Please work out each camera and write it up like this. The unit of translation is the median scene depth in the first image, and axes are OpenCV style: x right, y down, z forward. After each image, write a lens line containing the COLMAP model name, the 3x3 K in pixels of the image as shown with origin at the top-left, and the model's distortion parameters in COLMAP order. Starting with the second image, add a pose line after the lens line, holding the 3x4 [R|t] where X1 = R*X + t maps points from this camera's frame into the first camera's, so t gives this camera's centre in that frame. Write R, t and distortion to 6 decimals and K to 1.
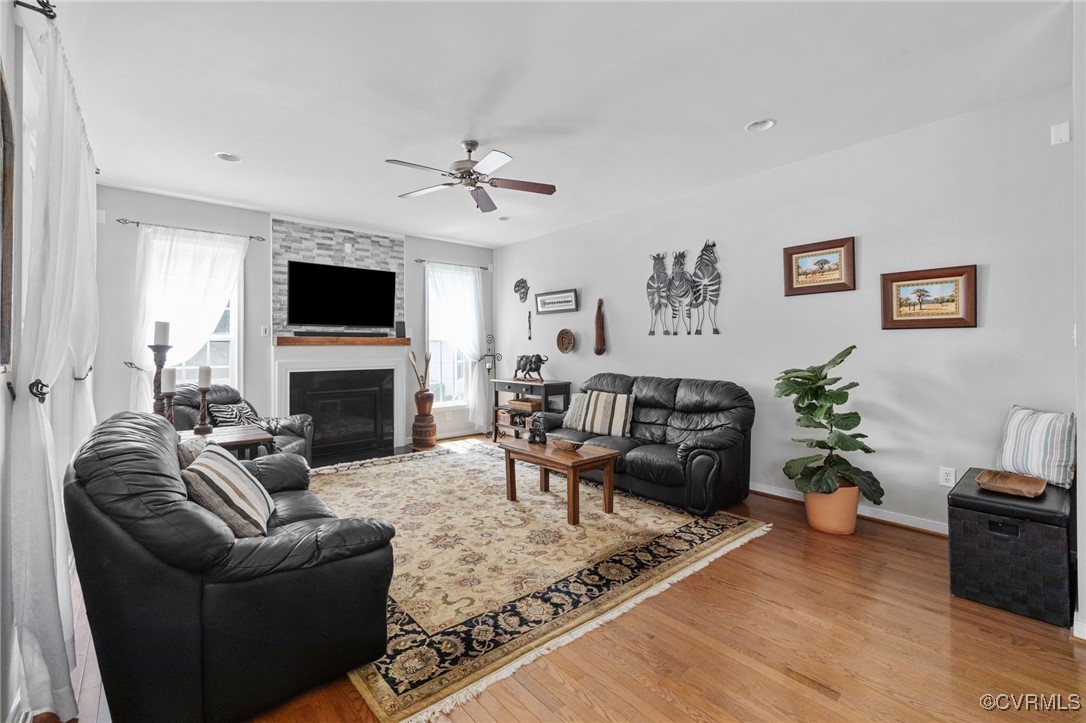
lens RADIAL K [[492.5, 0, 501.2], [0, 492.5, 353.9], [0, 0, 1]] dist [0.000011, 0.000076]
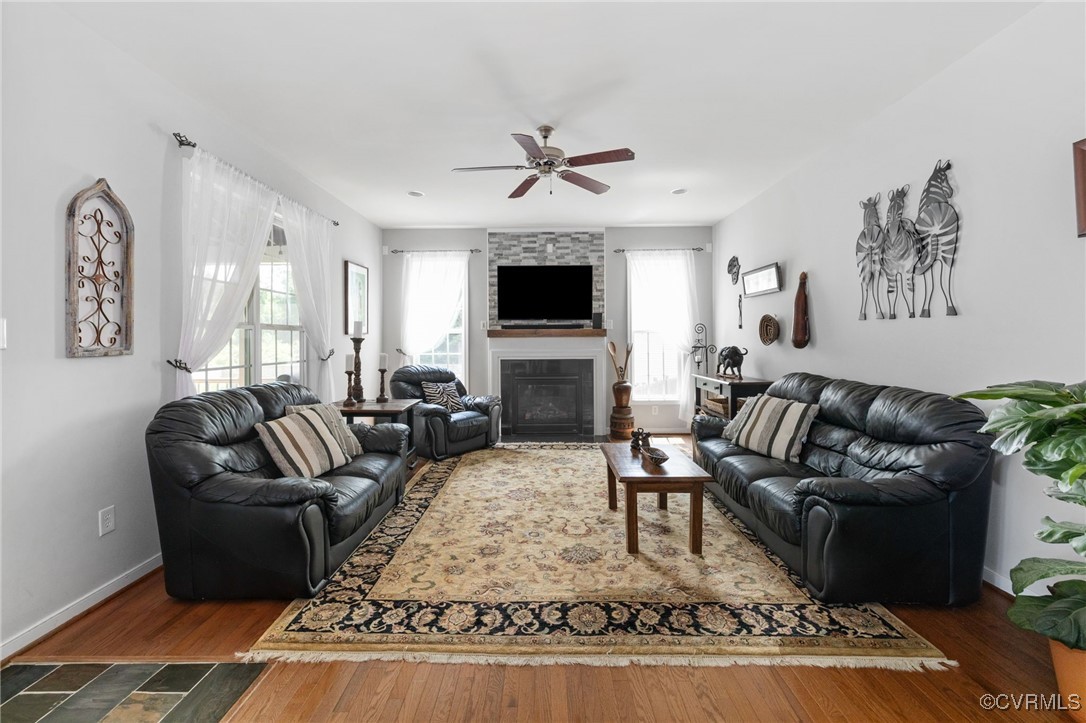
lens RADIAL K [[468.9, 0, 542.2], [0, 468.9, 343.2], [0, 0, 1]] dist [0.001359, 0.000203]
pose [[0.746382, 0.004809, -0.665501, 0.406058], [-0.004462, 0.999988, 0.002223, -0.005044], [0.665503, 0.001310, 0.746394, 0.224973]]
